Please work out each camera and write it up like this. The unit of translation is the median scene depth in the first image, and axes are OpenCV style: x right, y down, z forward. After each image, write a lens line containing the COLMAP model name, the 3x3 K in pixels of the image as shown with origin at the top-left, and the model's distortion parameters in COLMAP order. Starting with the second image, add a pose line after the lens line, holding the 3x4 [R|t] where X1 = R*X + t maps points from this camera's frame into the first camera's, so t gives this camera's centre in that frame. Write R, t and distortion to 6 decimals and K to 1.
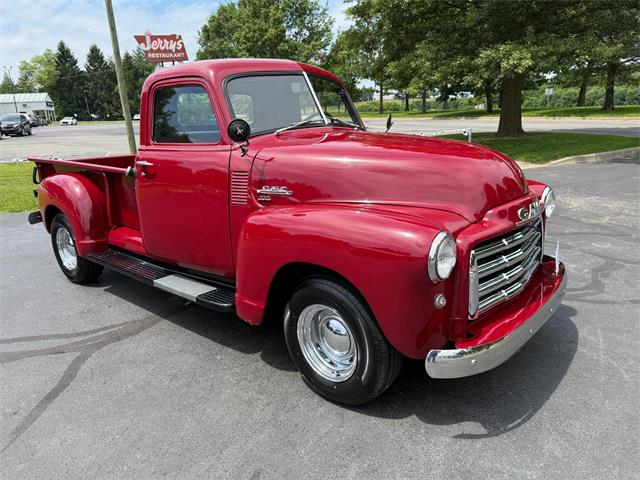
lens RADIAL K [[477.1, 0, 320.0], [0, 477.1, 240.0], [0, 0, 1]] dist [0.094965, -0.144412]
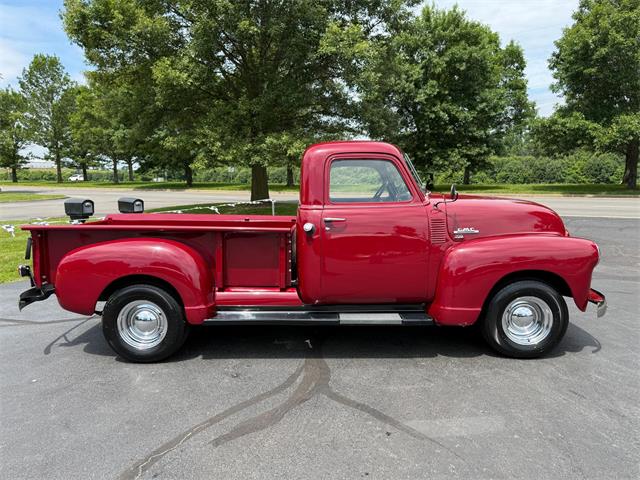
lens RADIAL K [[477.1, 0, 320.0], [0, 477.1, 240.0], [0, 0, 1]] dist [0.094965, -0.144412]
pose [[0.738354, -0.049856, 0.672568, -1.111329], [0.148197, 0.984883, -0.089685, -0.007917], [-0.657929, 0.165892, 0.734581, 0.153913]]
